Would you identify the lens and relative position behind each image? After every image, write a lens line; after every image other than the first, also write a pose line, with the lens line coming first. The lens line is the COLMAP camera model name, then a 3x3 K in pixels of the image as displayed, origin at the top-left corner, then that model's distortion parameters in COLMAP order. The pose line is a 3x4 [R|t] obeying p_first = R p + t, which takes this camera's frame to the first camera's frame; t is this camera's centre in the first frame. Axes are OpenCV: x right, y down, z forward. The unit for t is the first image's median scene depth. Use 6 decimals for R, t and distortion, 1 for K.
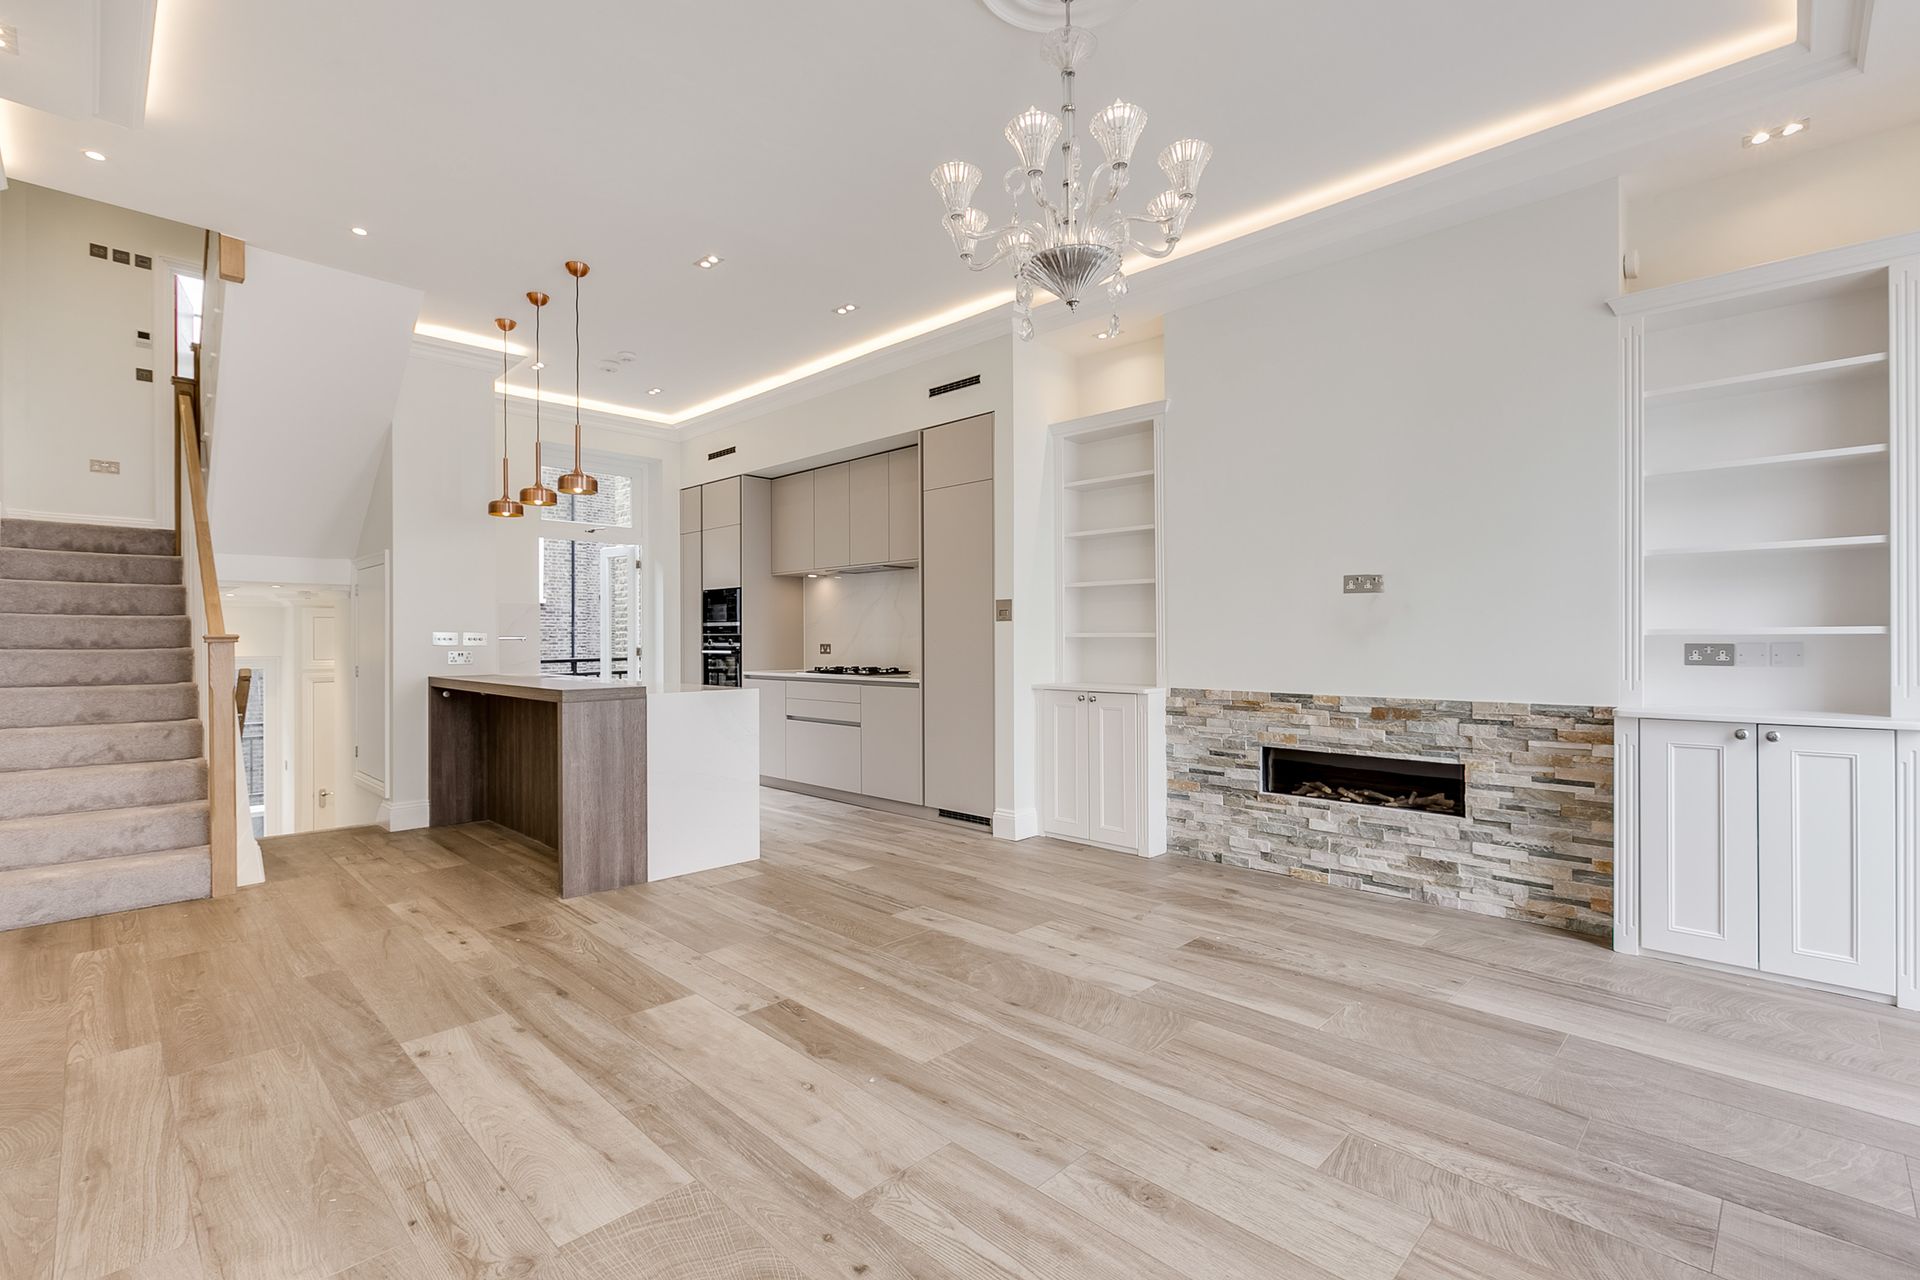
lens RADIAL K [[884.0, 0, 948.2], [0, 884.0, 640.5], [0, 0, 1]] dist [0.003382, 0.000062]
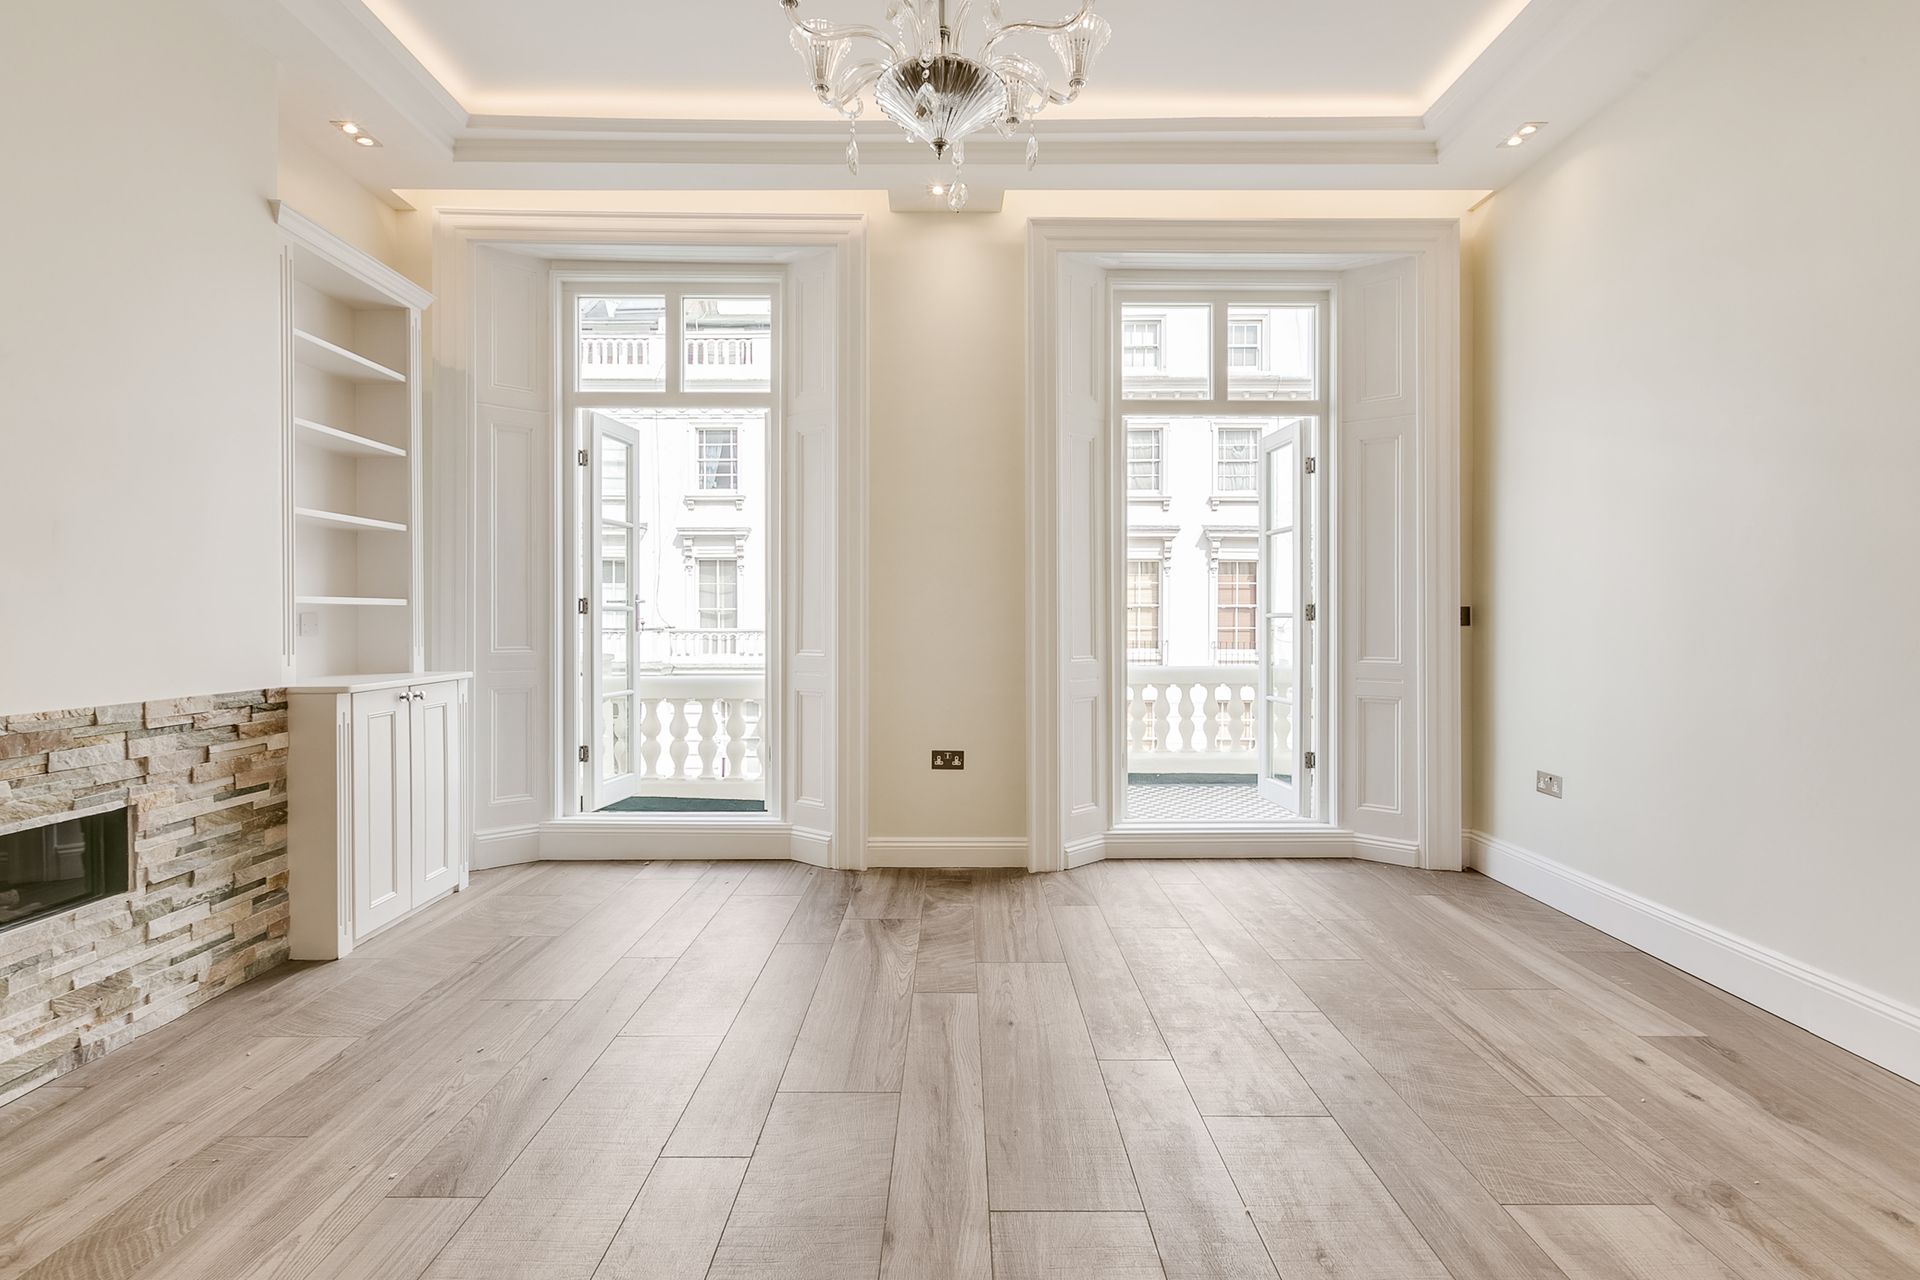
lens RADIAL K [[884.0, 0, 952.0], [0, 884.0, 621.1], [0, 0, 1]] dist [0.003382, 0.000062]
pose [[-0.714318, 0.003730, 0.699811, -0.279875], [0.004094, 0.999991, -0.001151, 0.014504], [-0.699809, 0.002043, -0.714327, 1.095399]]
